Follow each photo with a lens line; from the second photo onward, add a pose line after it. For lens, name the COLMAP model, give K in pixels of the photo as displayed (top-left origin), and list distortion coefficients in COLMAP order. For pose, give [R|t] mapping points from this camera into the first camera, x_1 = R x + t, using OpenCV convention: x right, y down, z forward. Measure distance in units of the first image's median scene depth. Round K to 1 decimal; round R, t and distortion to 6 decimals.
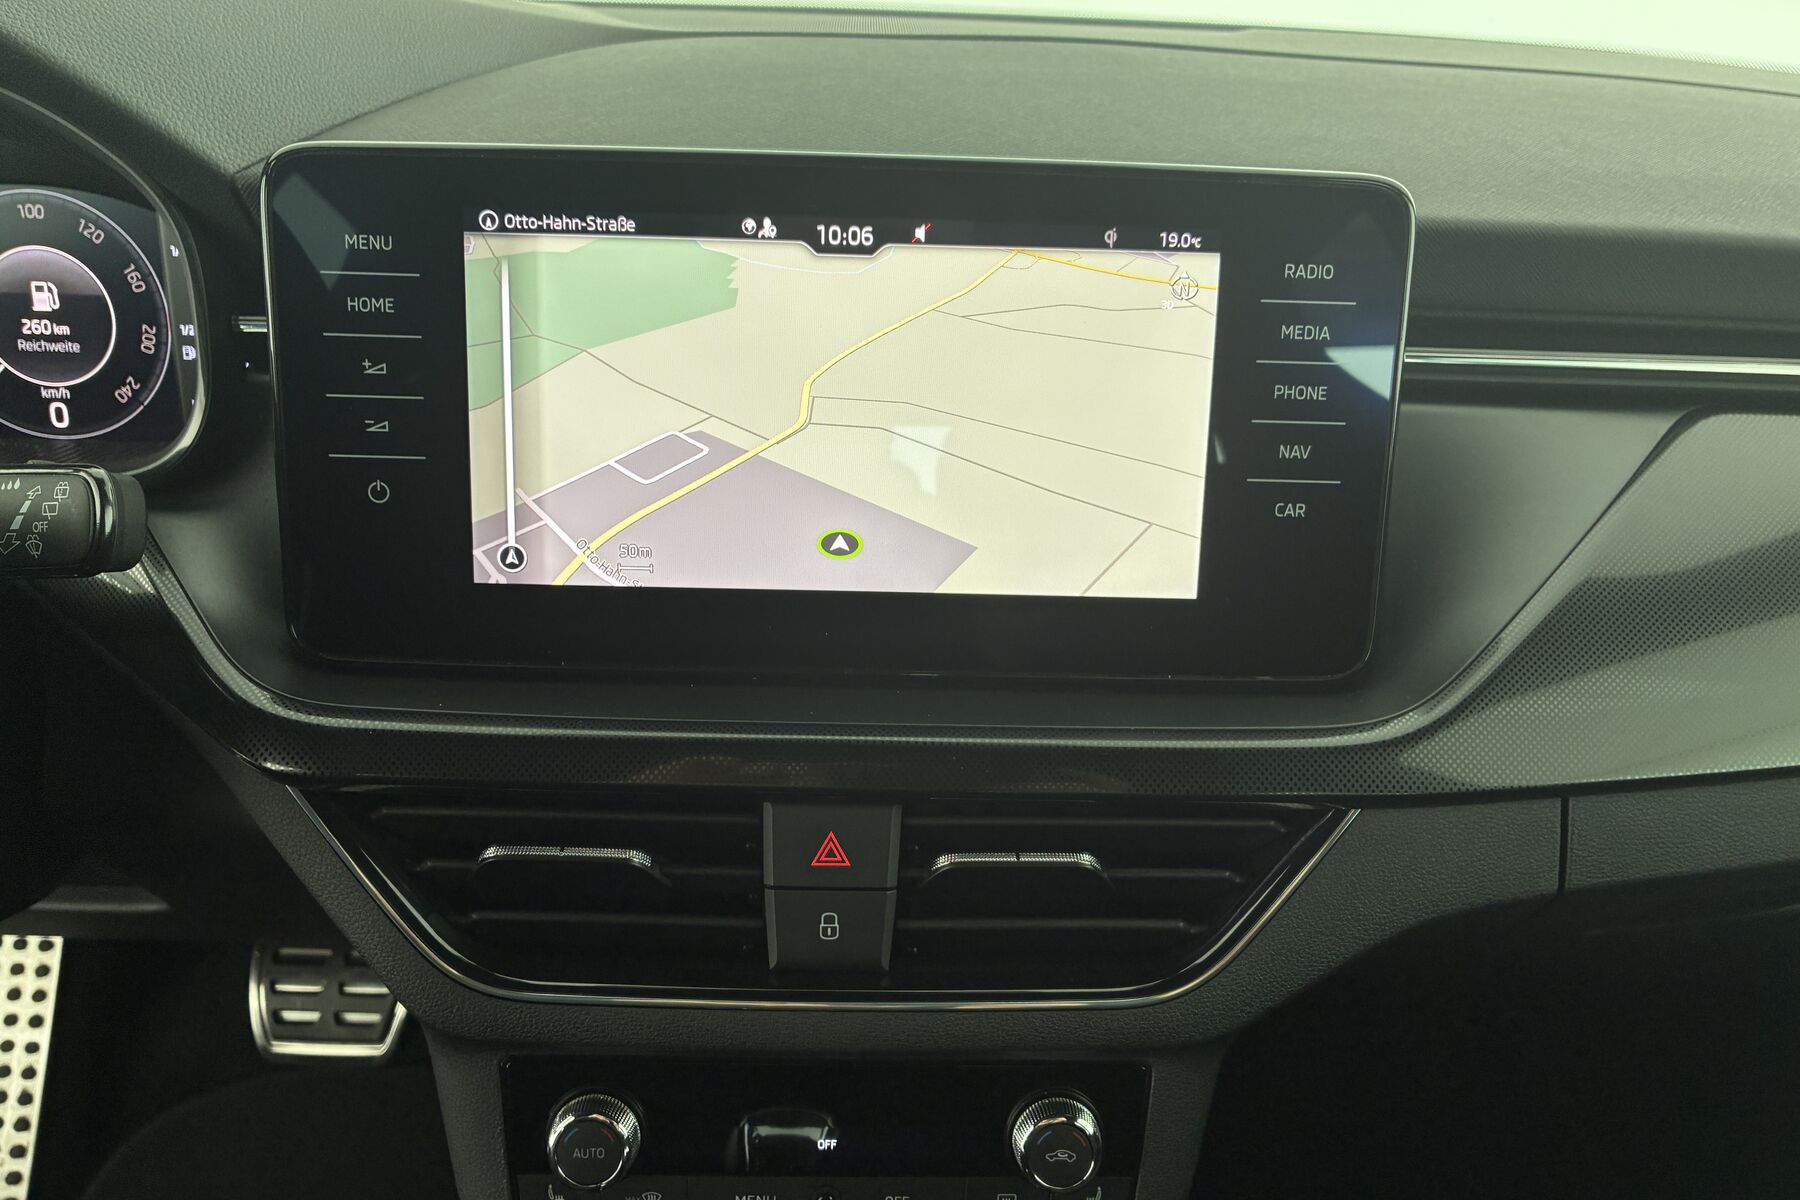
lens RADIAL K [[1442.7, 0, 895.3], [0, 1442.7, 566.9], [0, 0, 1]] dist [-0.025654, -0.001334]
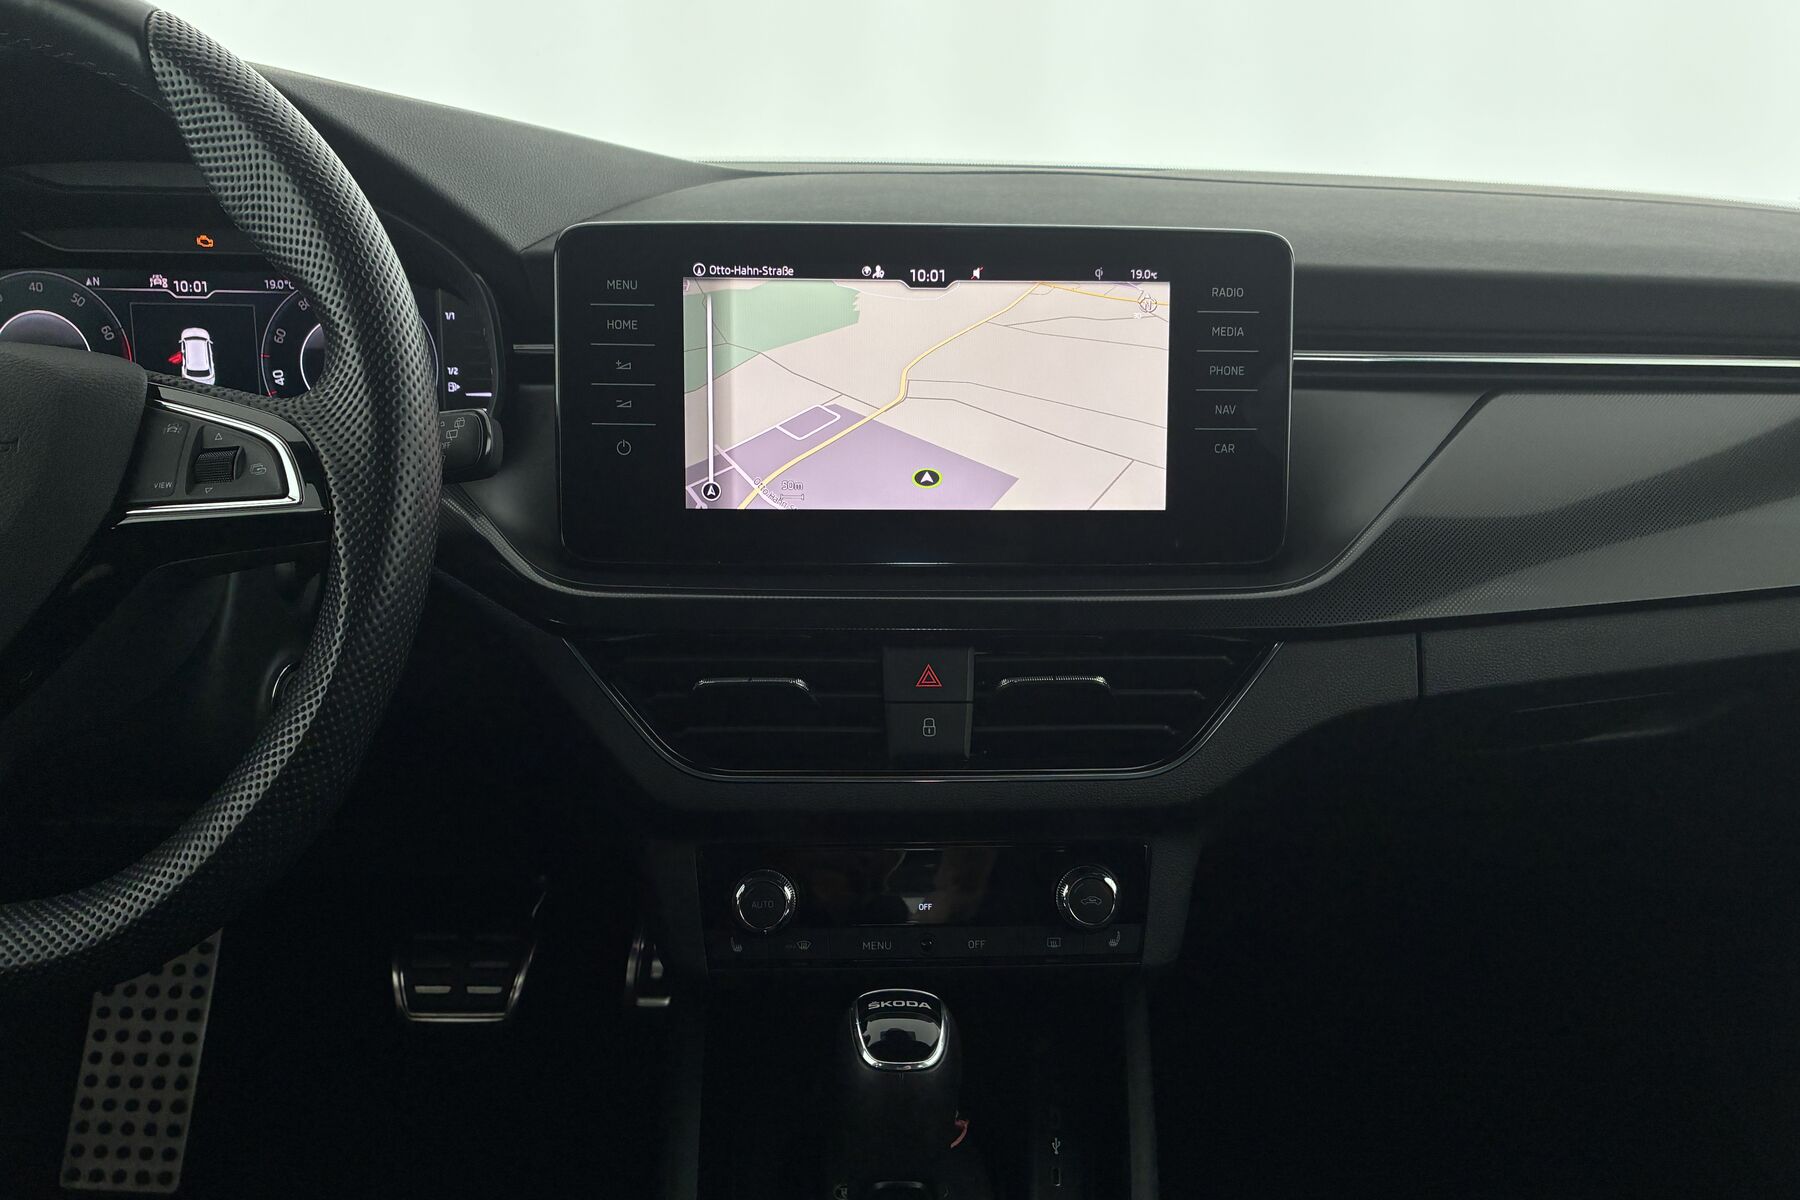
lens RADIAL K [[1363.6, 0, 890.1], [0, 1363.6, 574.8], [0, 0, 1]] dist [0.021790, -0.007875]
pose [[0.999651, -0.024384, 0.010133, -0.096347], [0.025422, 0.992483, -0.119714, 0.259050], [-0.007138, 0.119930, 0.992757, -0.412825]]
